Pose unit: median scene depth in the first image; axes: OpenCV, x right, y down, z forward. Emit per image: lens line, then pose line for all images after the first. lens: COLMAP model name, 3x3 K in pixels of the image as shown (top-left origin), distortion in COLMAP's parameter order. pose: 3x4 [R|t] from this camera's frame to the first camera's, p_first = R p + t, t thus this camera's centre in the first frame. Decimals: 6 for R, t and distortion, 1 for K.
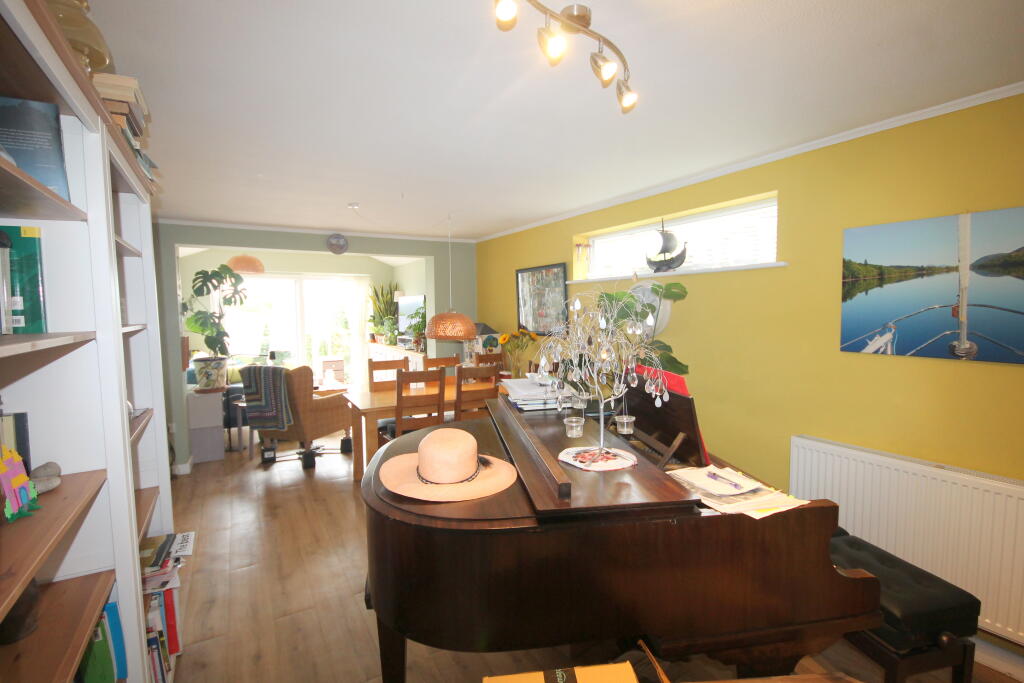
lens RADIAL K [[477.7, 0, 511.6], [0, 477.7, 340.9], [0, 0, 1]] dist [-0.003140, 0.000534]
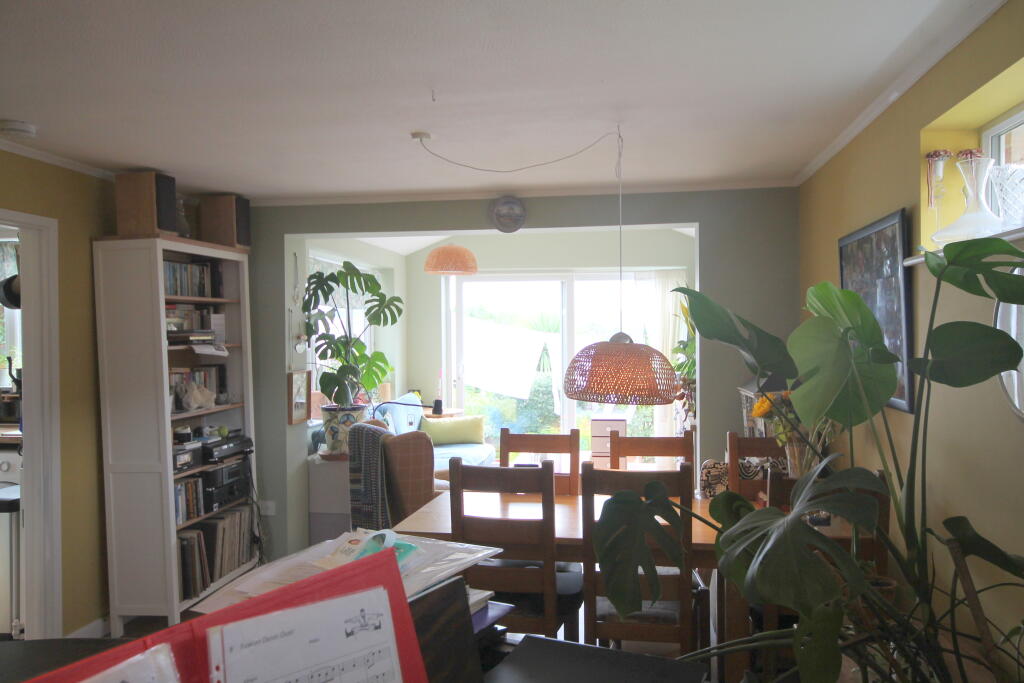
lens RADIAL K [[807.1, 0, 511.6], [0, 807.1, 343.3], [0, 0, 1]] dist [0.001441, 0.000350]
pose [[0.761246, 0.013253, -0.648328, 0.266430], [-0.043774, 0.998561, -0.030987, -0.027012], [0.646984, 0.051969, 0.760731, 0.320891]]
